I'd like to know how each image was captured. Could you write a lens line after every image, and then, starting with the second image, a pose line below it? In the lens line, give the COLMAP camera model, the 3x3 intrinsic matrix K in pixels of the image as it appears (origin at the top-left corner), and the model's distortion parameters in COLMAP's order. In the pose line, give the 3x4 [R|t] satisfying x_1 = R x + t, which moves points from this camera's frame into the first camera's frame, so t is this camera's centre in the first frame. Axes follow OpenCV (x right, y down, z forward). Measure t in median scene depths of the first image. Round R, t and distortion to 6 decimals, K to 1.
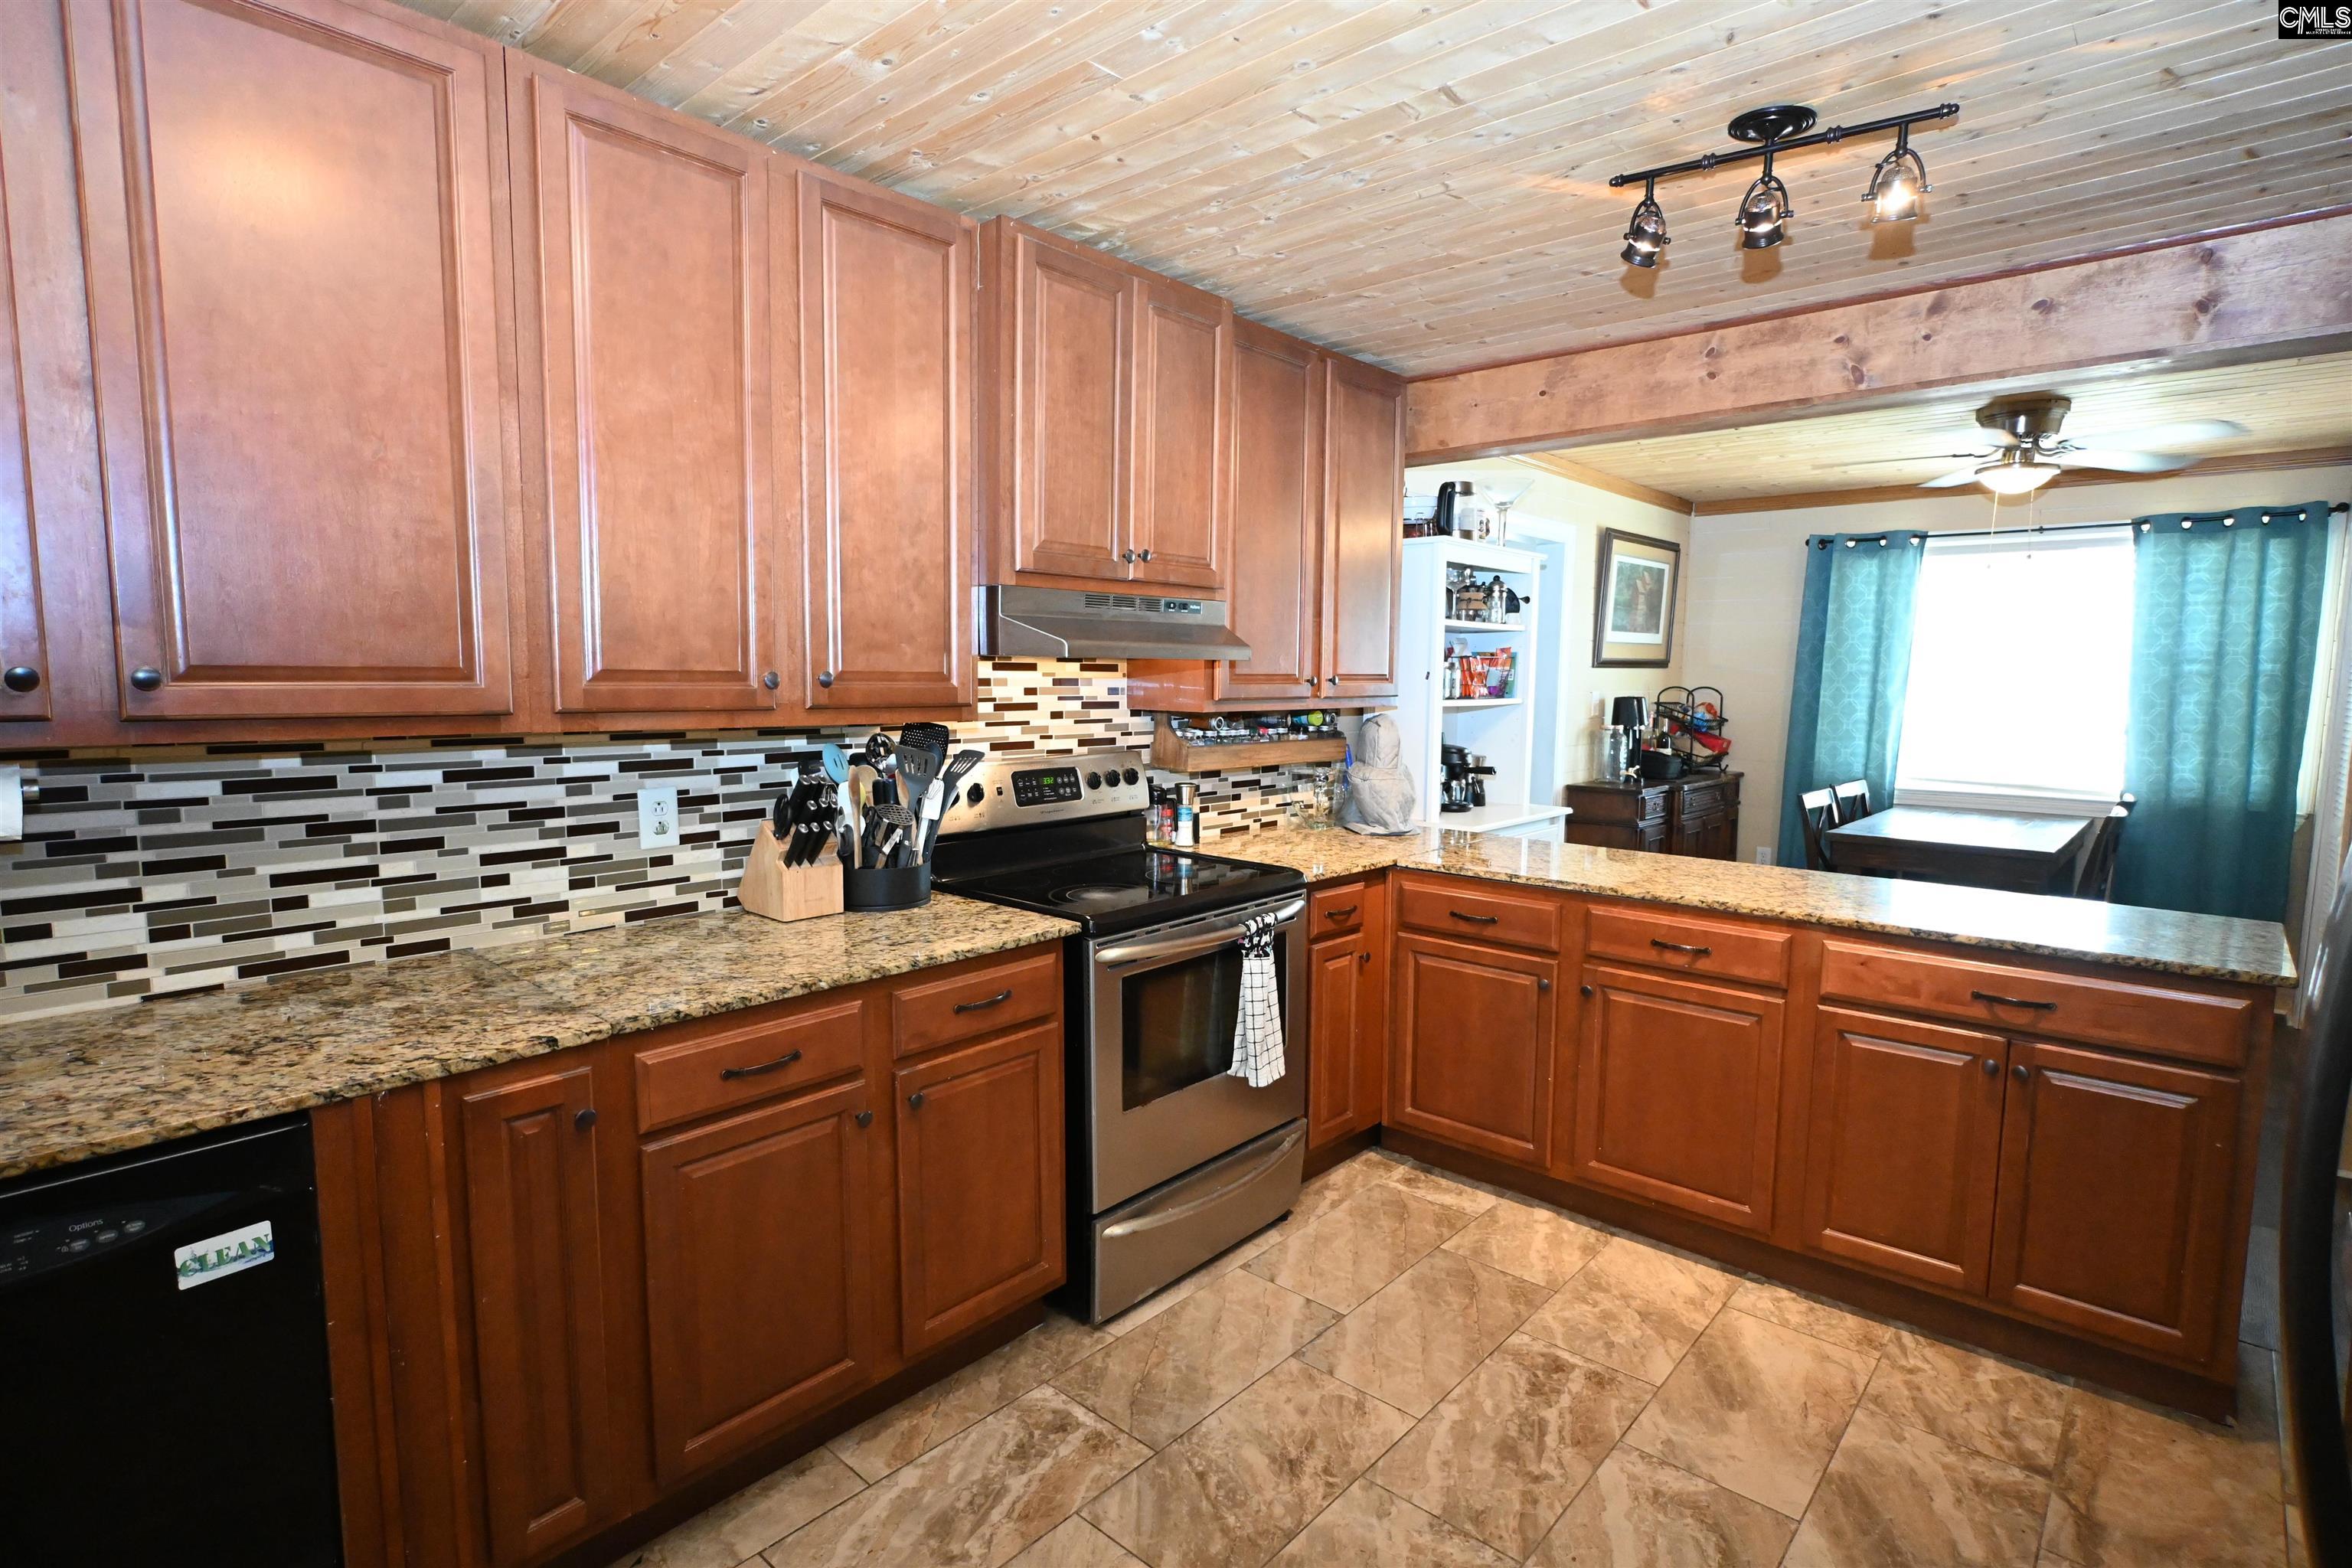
lens RADIAL K [[1165.7, 0, 1180.0], [0, 1165.7, 785.9], [0, 0, 1]] dist [0.004510, 0.001629]
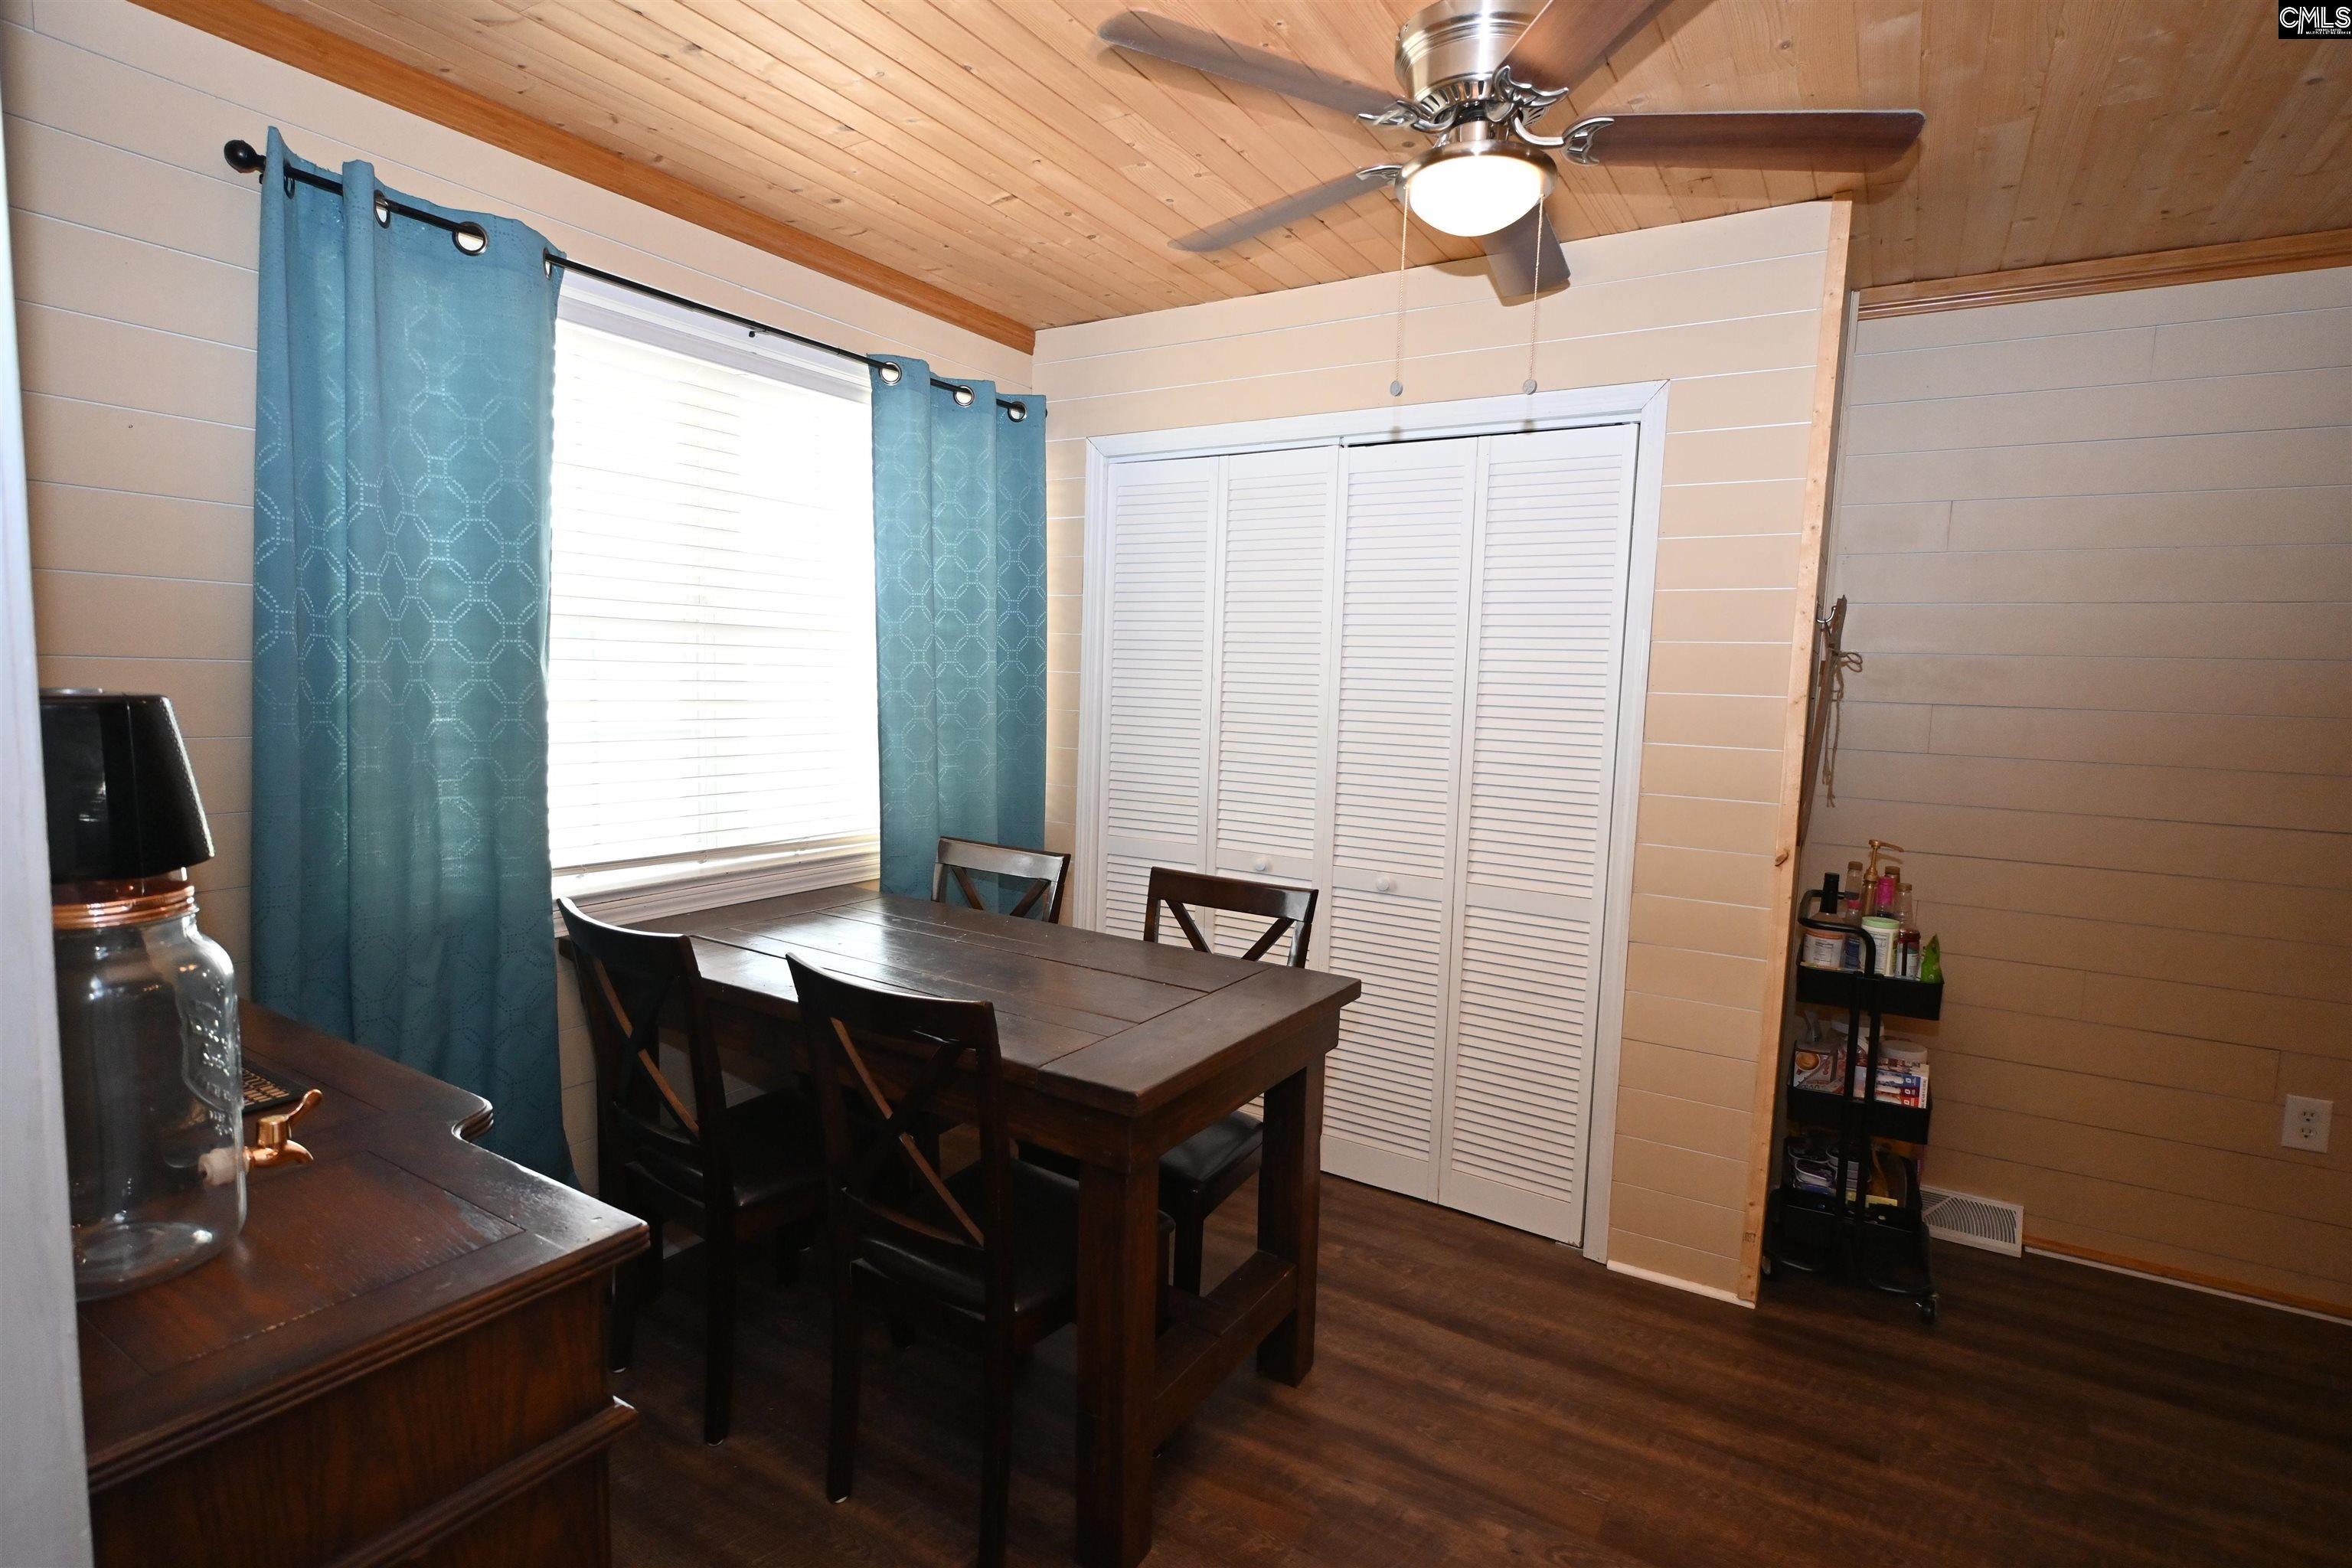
lens RADIAL K [[1180.6, 0, 1169.4], [0, 1180.6, 789.0], [0, 0, 1]] dist [0.011662, -0.000736]
pose [[-0.164819, -0.110417, 0.980124, 0.394156], [0.057113, 0.990978, 0.121244, -0.155684], [-0.984669, 0.075961, -0.157026, 1.886675]]
